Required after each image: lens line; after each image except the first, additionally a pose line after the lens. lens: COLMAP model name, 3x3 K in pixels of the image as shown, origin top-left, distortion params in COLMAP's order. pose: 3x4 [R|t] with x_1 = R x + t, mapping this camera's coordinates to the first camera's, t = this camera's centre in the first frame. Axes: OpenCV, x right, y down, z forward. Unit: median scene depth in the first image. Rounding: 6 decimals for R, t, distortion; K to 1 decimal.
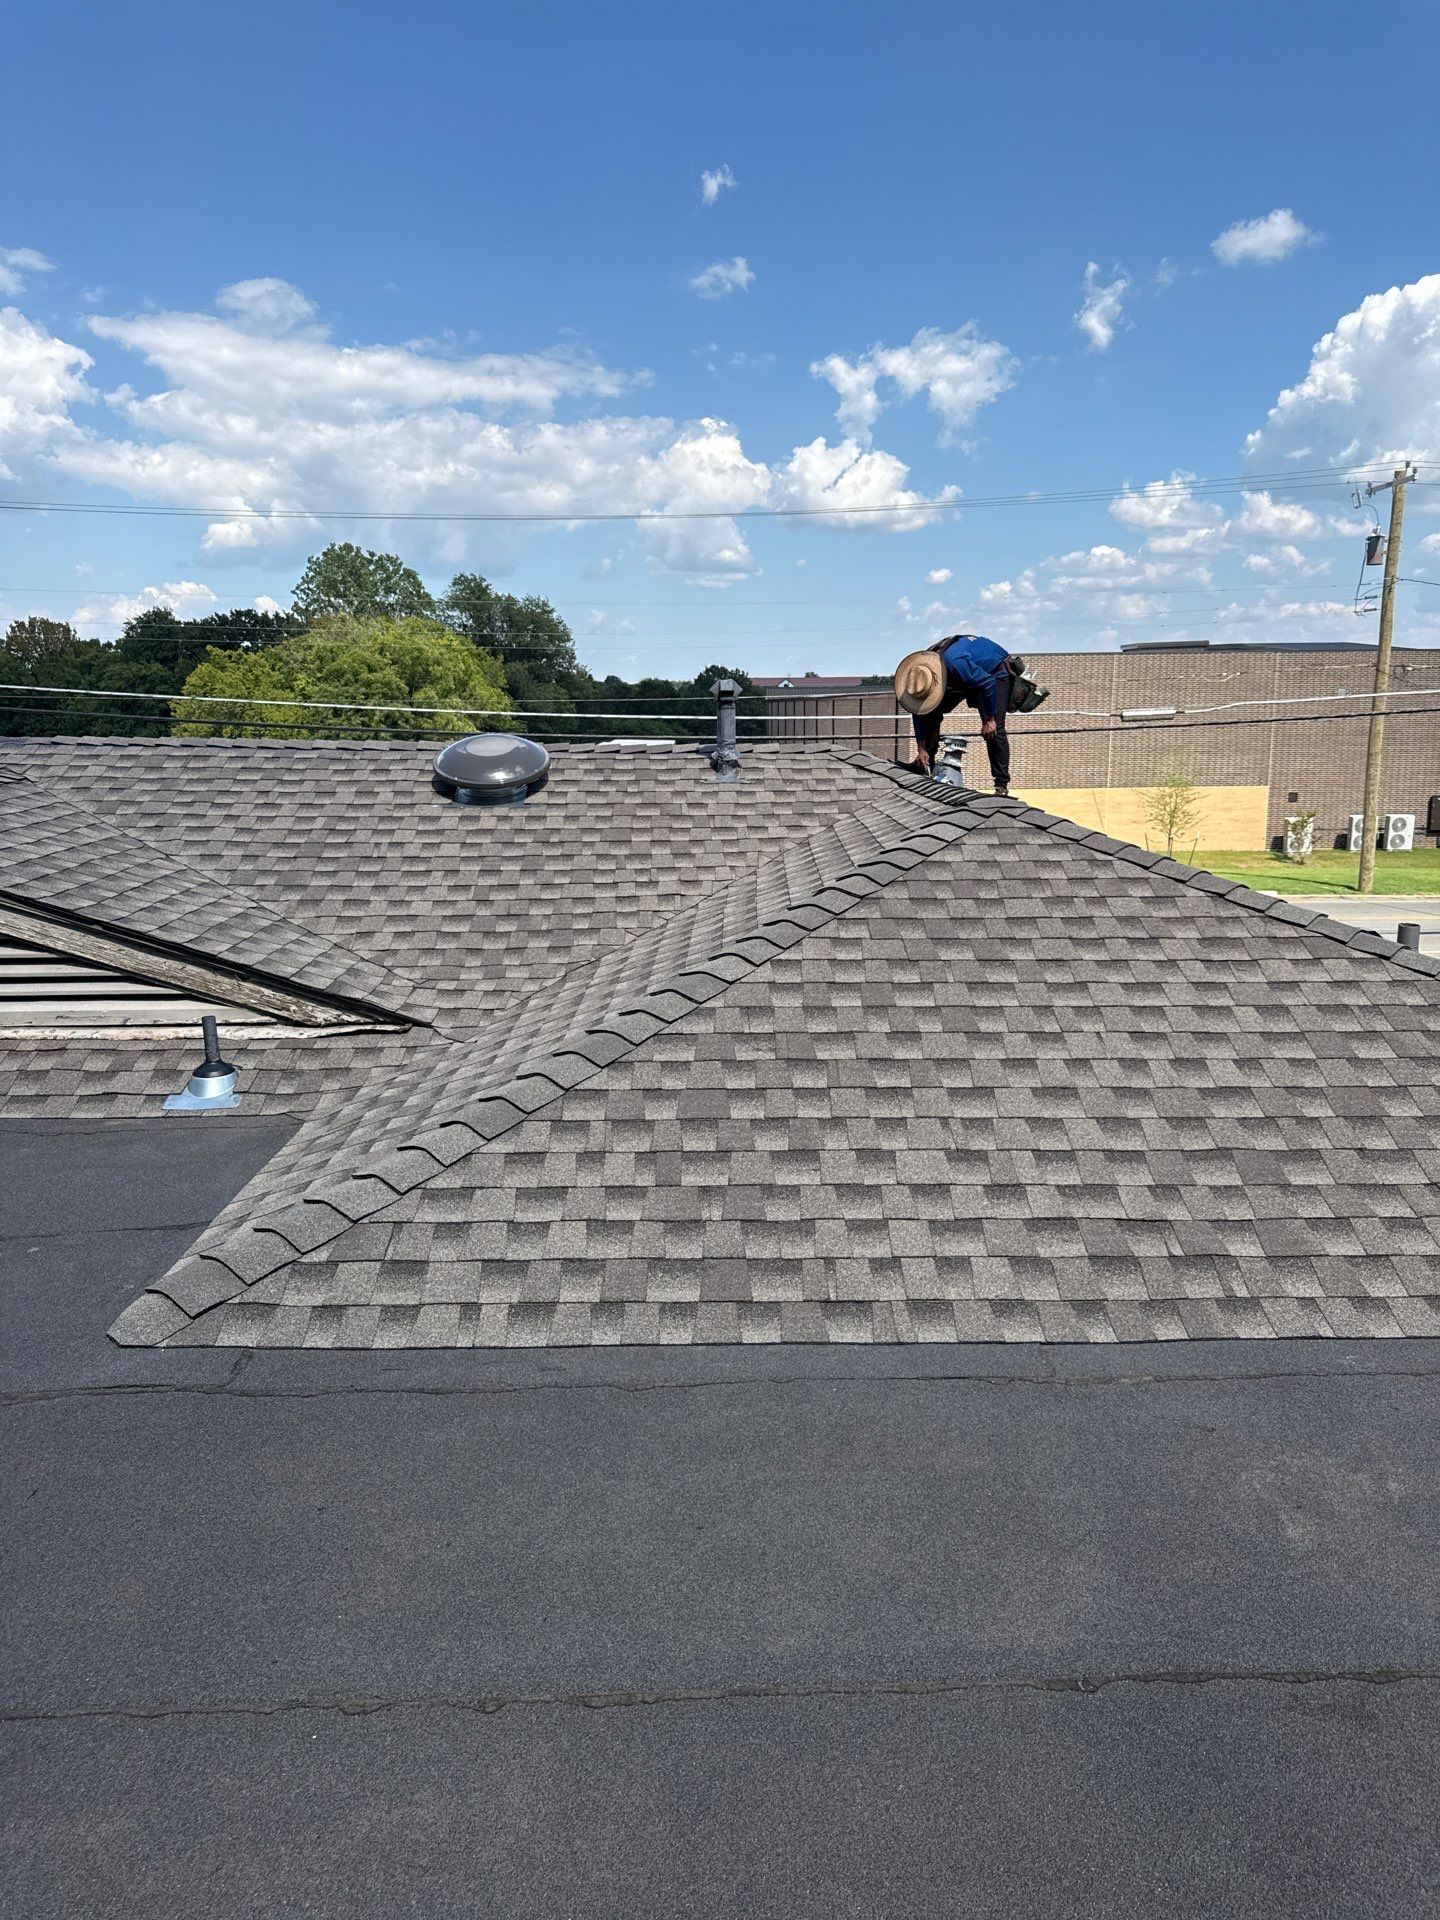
lens RADIAL K [[1349.7, 0, 720.0], [0, 1349.7, 960.0], [0, 0, 1]] dist [-0.009078, 0.002665]
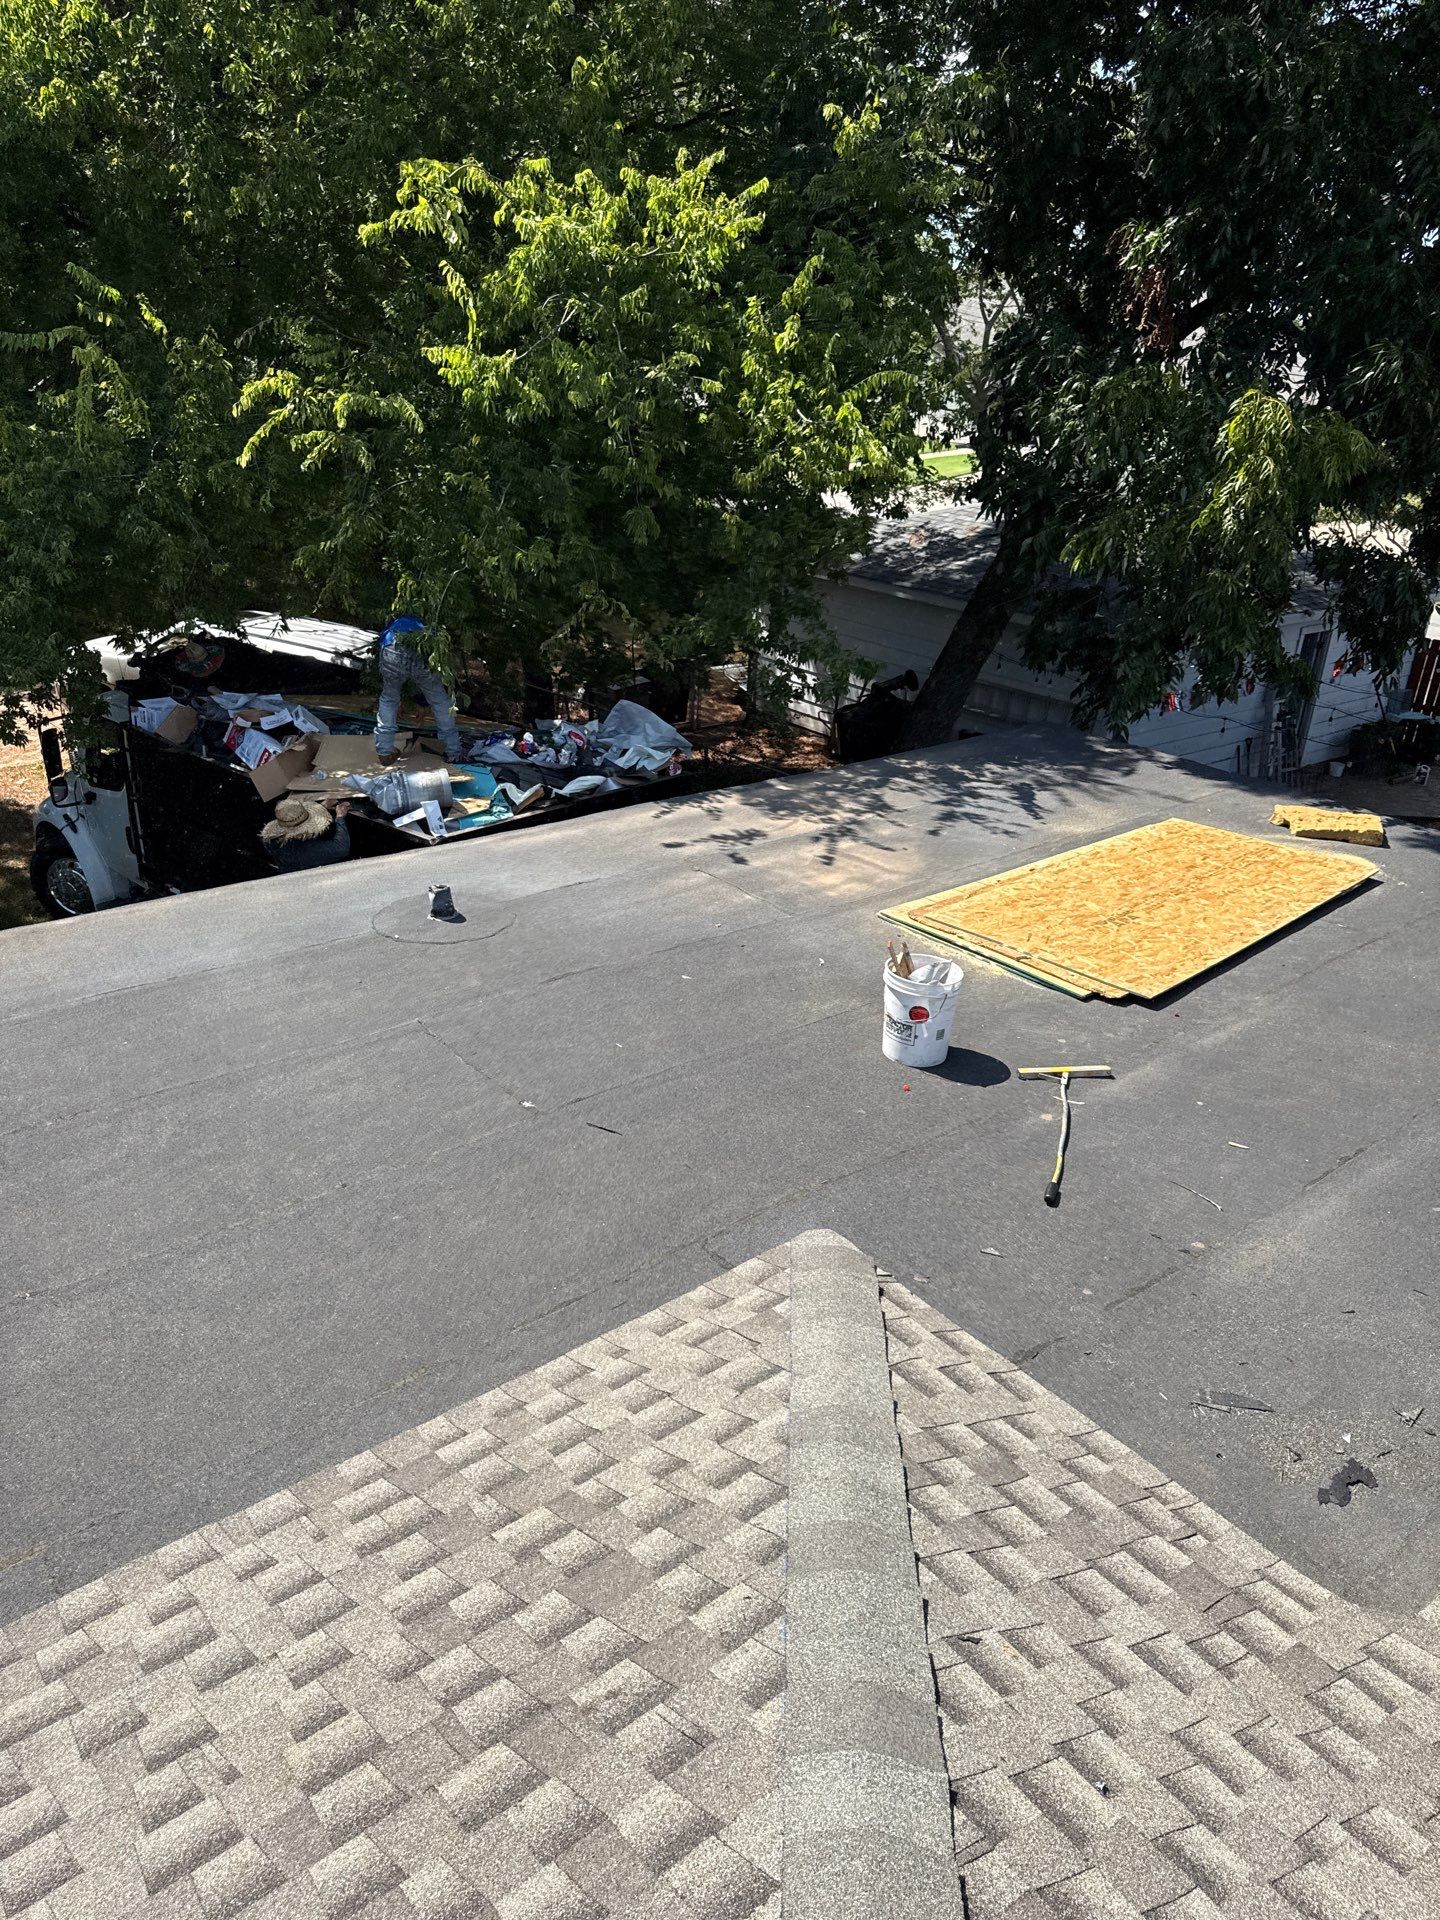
lens RADIAL K [[1349.7, 0, 720.0], [0, 1349.7, 960.0], [0, 0, 1]] dist [-0.009078, 0.002665]
pose [[-0.787185, 0.237068, -0.569331, 0.177958], [-0.133722, 0.835591, 0.532829, -0.361405], [0.602044, 0.495567, -0.626064, 0.951125]]
